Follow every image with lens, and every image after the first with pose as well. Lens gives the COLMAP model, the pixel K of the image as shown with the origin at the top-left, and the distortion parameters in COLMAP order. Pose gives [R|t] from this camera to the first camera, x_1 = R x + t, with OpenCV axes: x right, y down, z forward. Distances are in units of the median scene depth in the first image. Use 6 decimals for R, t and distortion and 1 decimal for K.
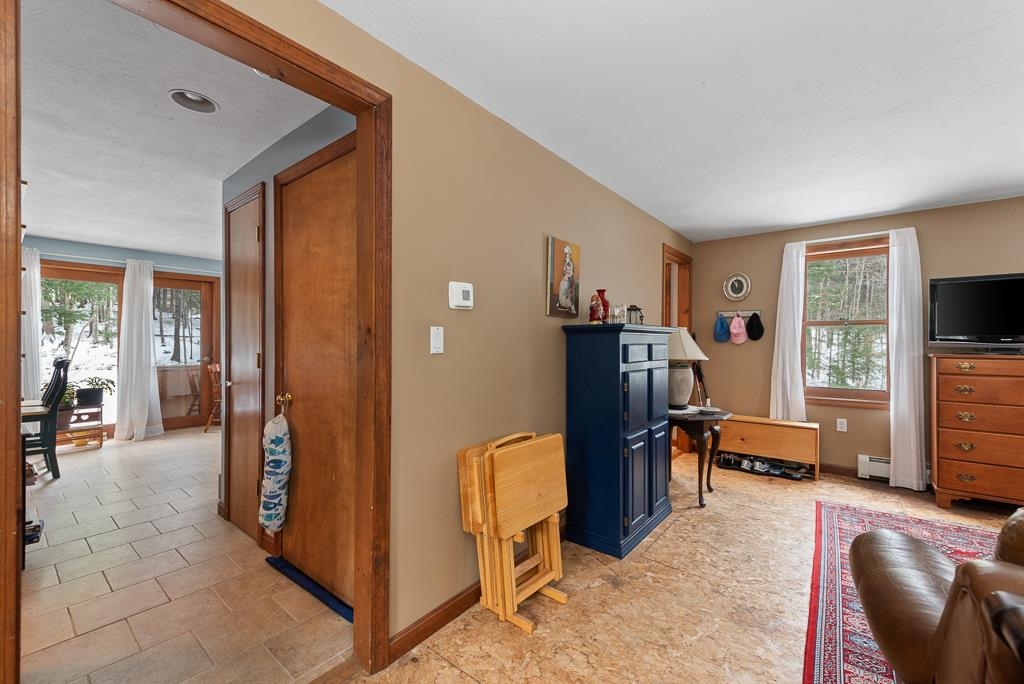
lens RADIAL K [[423.8, 0, 505.4], [0, 423.8, 343.9], [0, 0, 1]] dist [0.000227, -0.000031]
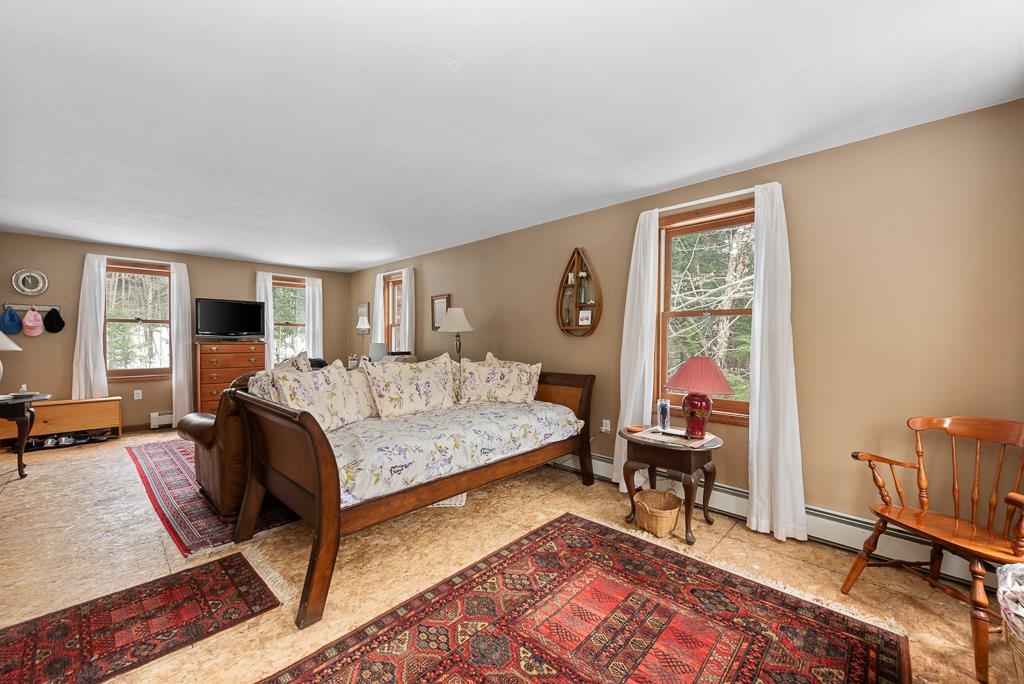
lens RADIAL K [[392.8, 0, 512.0], [0, 392.8, 342.0], [0, 0, 1]] dist [-0.000501, -0.000072]
pose [[0.085043, -0.011273, 0.996313, -0.396771], [-0.003753, 0.999925, 0.011634, -0.001035], [-0.996370, -0.004729, 0.084995, -0.341757]]
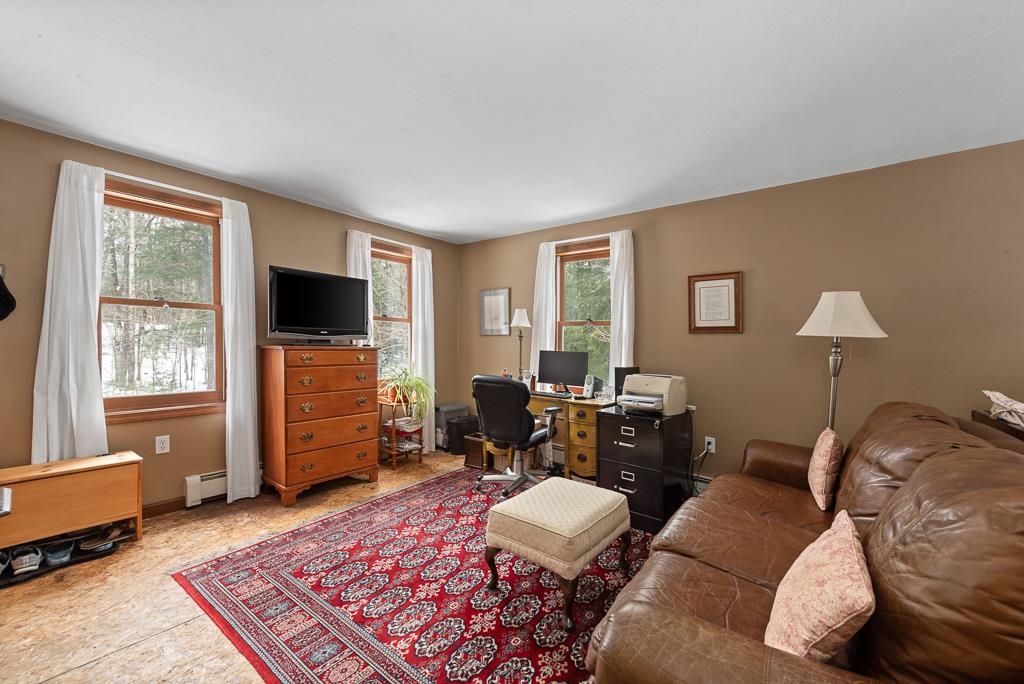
lens RADIAL K [[403.6, 0, 515.4], [0, 403.6, 345.6], [0, 0, 1]] dist [0.020662, -0.005837]
pose [[-0.015247, -0.015407, 0.999765, 0.090254], [-0.022415, 0.999635, 0.015063, -0.001895], [-0.999632, -0.022180, -0.015587, 0.428262]]
